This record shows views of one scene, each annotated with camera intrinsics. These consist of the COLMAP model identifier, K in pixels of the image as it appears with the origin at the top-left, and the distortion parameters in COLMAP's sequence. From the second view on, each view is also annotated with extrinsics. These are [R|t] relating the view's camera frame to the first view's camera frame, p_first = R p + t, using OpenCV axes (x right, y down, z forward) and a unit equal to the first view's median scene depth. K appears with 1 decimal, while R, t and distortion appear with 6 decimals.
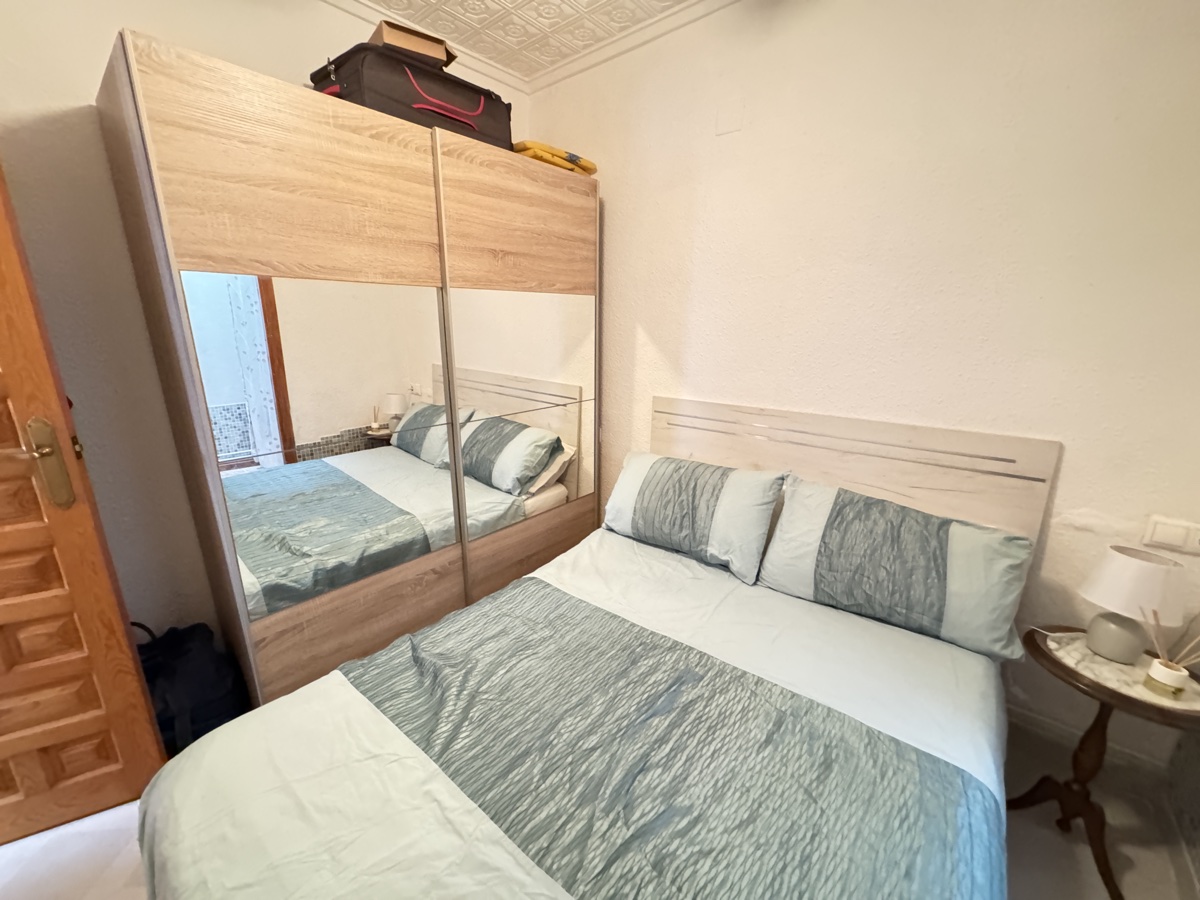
lens RADIAL K [[482.1, 0, 596.7], [0, 482.1, 444.3], [0, 0, 1]] dist [0.006209, -0.000567]
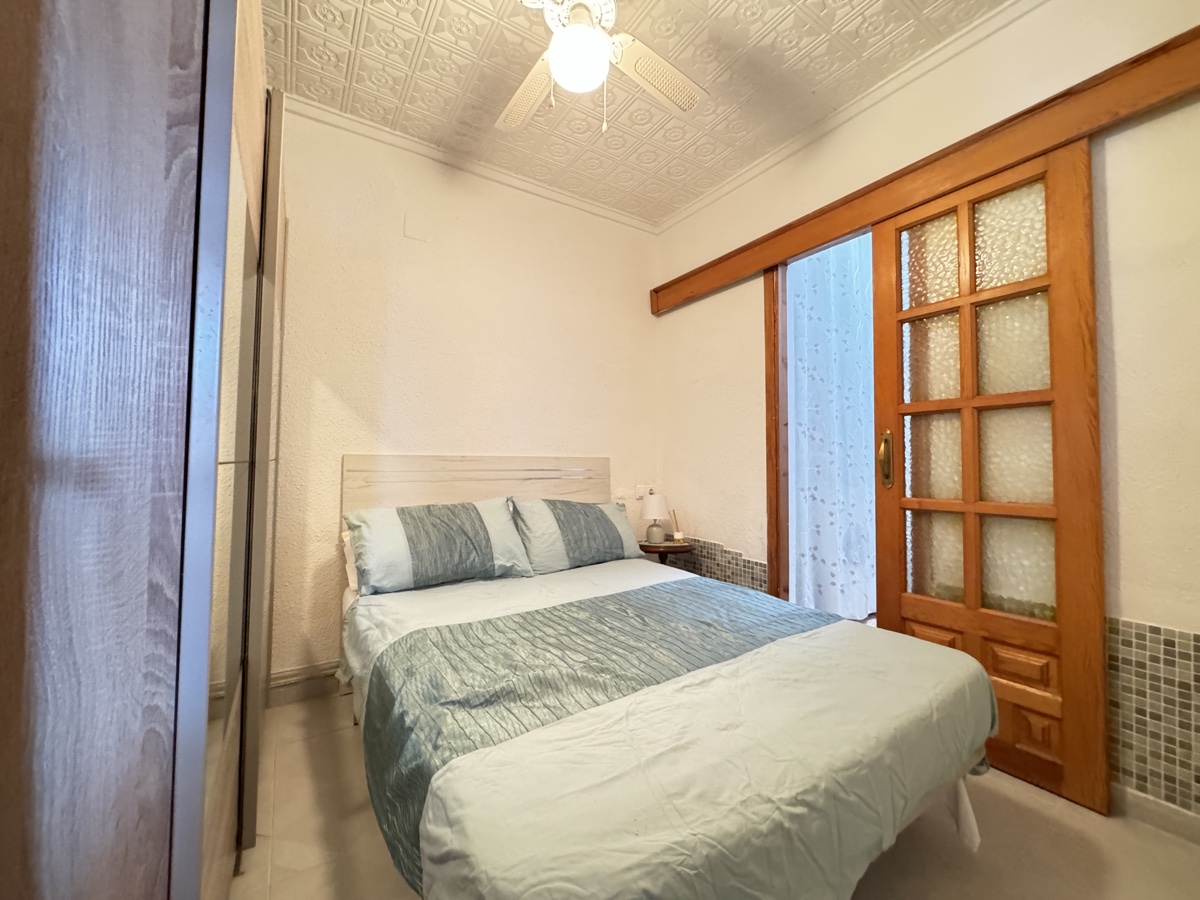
lens RADIAL K [[482.1, 0, 596.7], [0, 482.1, 444.3], [0, 0, 1]] dist [0.006209, -0.000567]
pose [[0.290778, 0.045150, 0.955725, -0.848458], [0.232672, 0.965564, -0.116405, 0.138996], [-0.928069, 0.256219, 0.270259, 0.398655]]
